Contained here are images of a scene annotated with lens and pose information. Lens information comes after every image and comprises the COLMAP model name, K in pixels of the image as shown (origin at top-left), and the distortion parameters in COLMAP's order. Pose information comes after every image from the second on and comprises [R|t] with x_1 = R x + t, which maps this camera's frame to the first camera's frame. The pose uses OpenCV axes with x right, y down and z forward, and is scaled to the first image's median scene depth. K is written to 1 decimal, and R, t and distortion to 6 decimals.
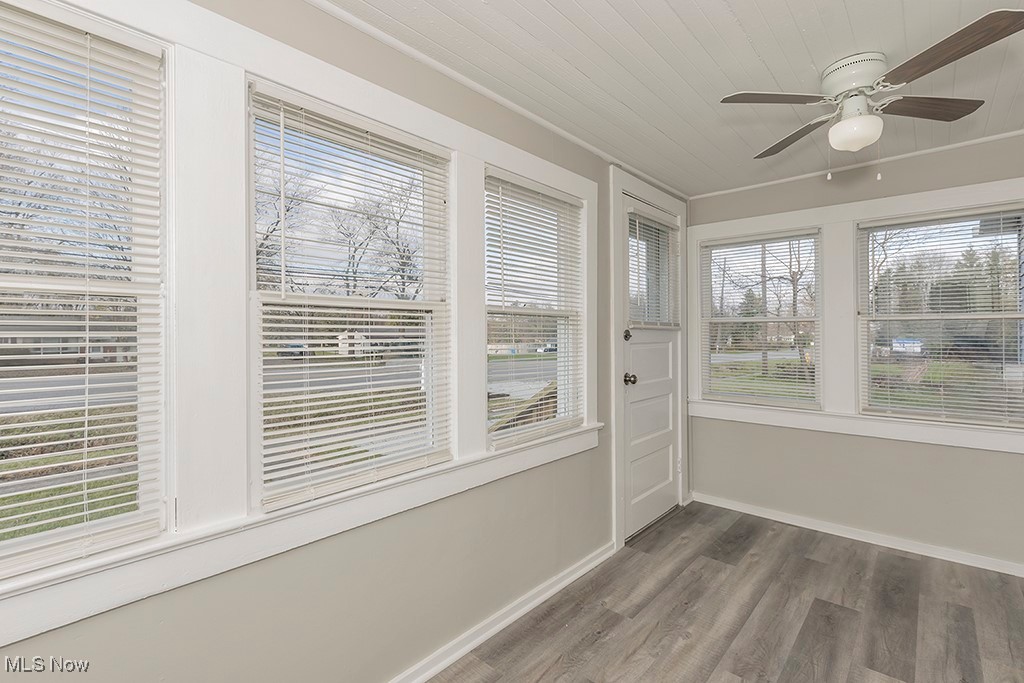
lens RADIAL K [[463.6, 0, 531.4], [0, 463.6, 334.9], [0, 0, 1]] dist [0.001657, 0.000738]
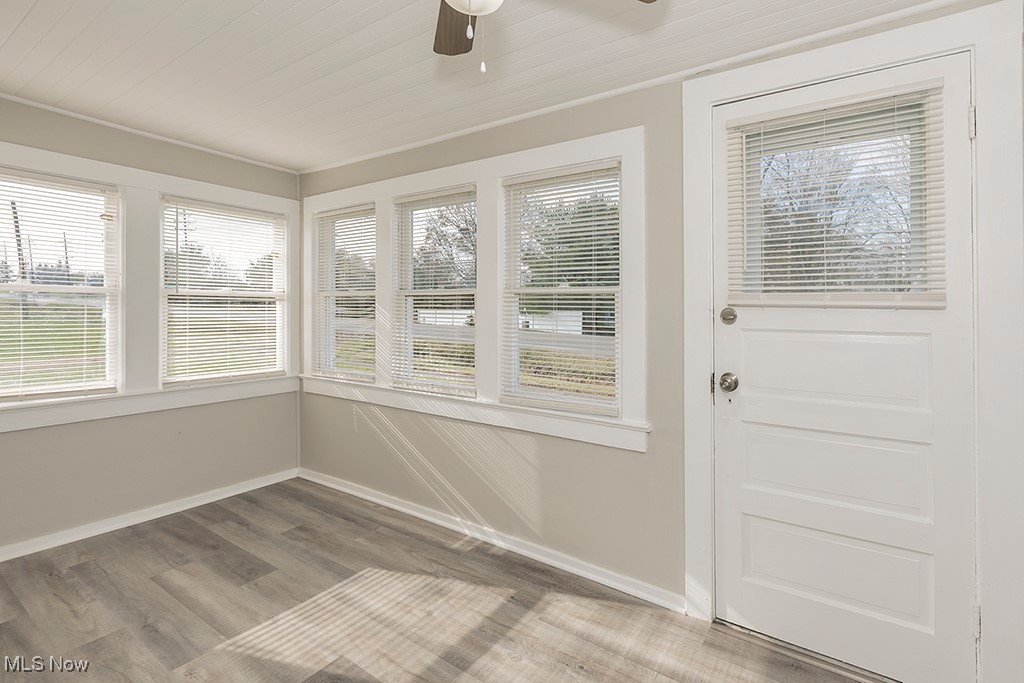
lens RADIAL K [[494.7, 0, 561.2], [0, 494.7, 309.3], [0, 0, 1]] dist [0.001030, 0.000240]
pose [[0.133236, -0.002893, -0.991080, 1.126475], [-0.010951, 0.999930, -0.004391, -0.006582], [0.991024, 0.011438, 0.133195, 0.842290]]
